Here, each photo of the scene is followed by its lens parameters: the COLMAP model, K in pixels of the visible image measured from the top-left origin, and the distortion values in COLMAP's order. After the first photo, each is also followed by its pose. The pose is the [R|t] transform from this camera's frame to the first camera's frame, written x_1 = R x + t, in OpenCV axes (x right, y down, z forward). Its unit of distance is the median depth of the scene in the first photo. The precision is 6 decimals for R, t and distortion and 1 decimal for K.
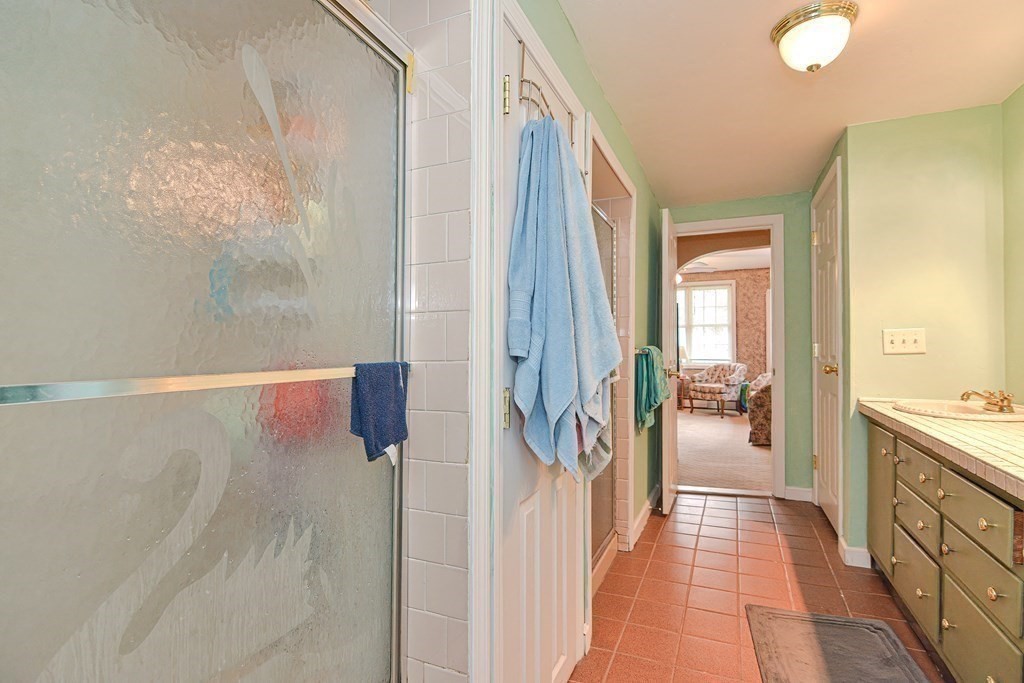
lens RADIAL K [[500.2, 0, 515.7], [0, 500.2, 340.0], [0, 0, 1]] dist [0.011471, -0.011910]
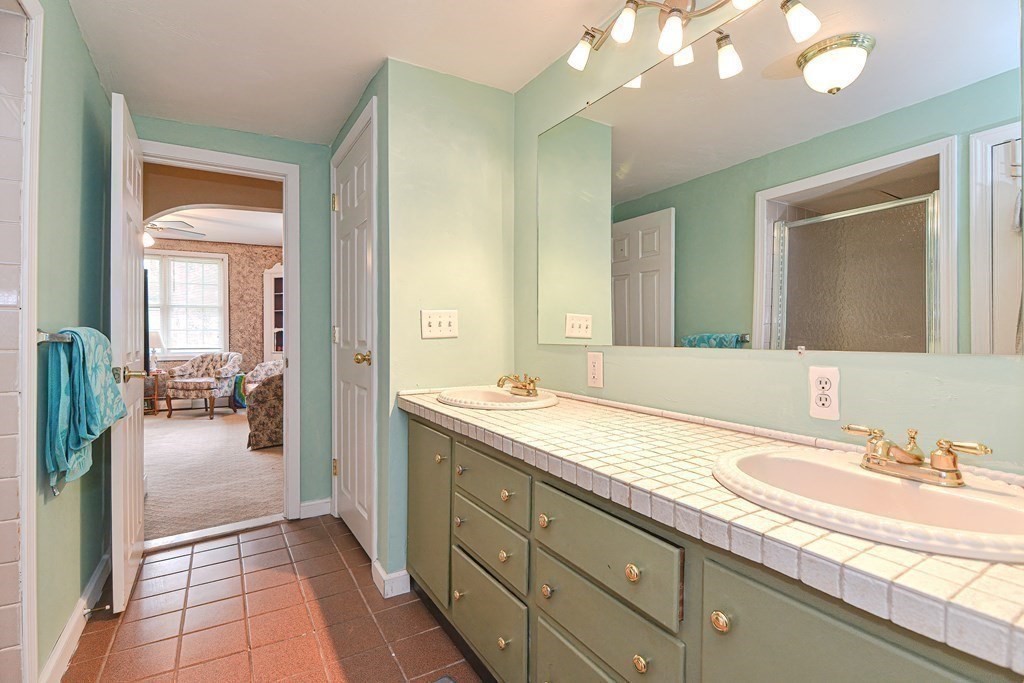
lens RADIAL K [[500.2, 0, 512.0], [0, 500.2, 337.0], [0, 0, 1]] dist [0.011471, -0.011910]
pose [[0.592677, -0.005686, 0.805420, 0.099973], [-0.010310, 0.999840, 0.014645, 0.008857], [-0.805374, -0.016984, 0.592524, 0.280642]]
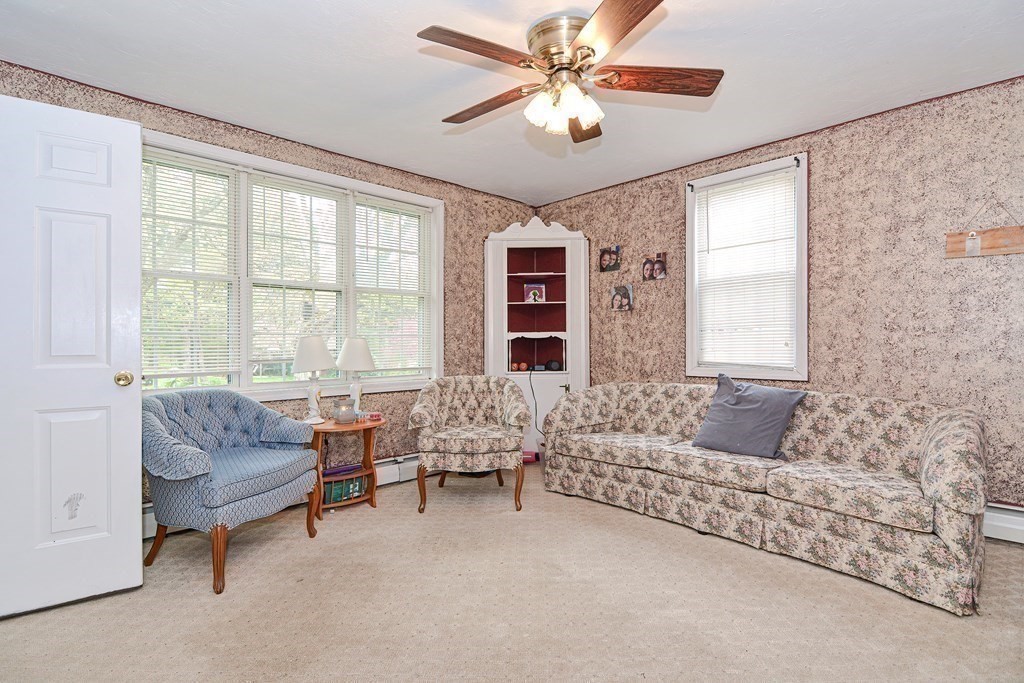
lens RADIAL K [[500.2, 0, 511.3], [0, 500.2, 345.8], [0, 0, 1]] dist [0.011471, -0.011910]
pose [[0.391951, -0.009160, 0.919940, 0.053718], [-0.016497, 0.999720, 0.016983, 0.027037], [-0.919838, -0.021833, 0.391690, 2.070546]]
